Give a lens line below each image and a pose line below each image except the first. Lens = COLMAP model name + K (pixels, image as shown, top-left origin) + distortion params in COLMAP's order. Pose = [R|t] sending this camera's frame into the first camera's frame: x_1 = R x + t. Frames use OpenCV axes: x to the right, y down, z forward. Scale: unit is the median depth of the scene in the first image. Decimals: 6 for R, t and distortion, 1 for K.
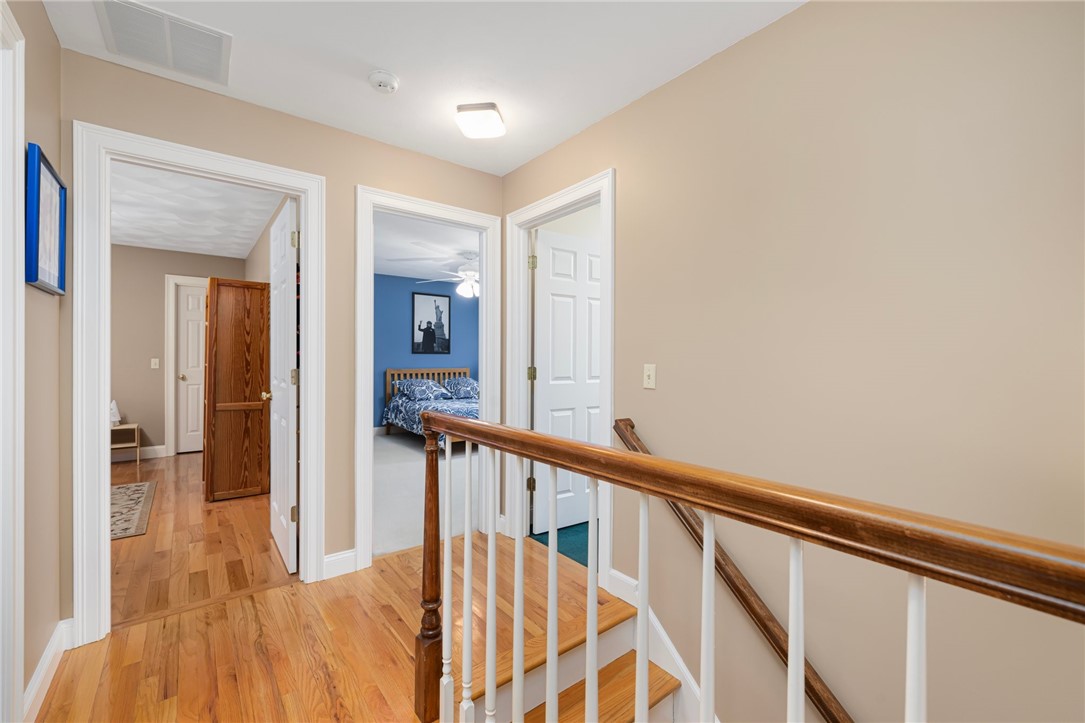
lens RADIAL K [[461.4, 0, 534.5], [0, 461.4, 361.8], [0, 0, 1]] dist [0.004092, 0.000361]
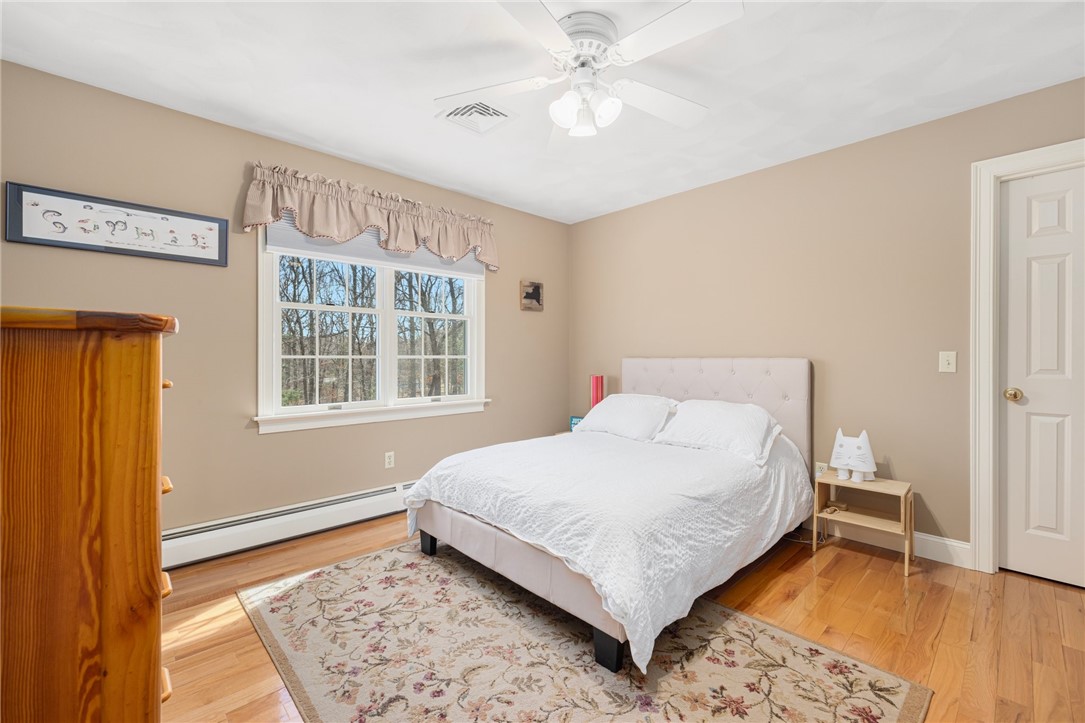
lens RADIAL K [[461.4, 0, 537.3], [0, 461.4, 356.4], [0, 0, 1]] dist [0.004092, 0.000361]
pose [[0.108715, -0.002867, -0.994069, -0.395802], [-0.005876, 0.999977, -0.003526, 0.002506], [0.994056, 0.006225, 0.108695, 0.531789]]
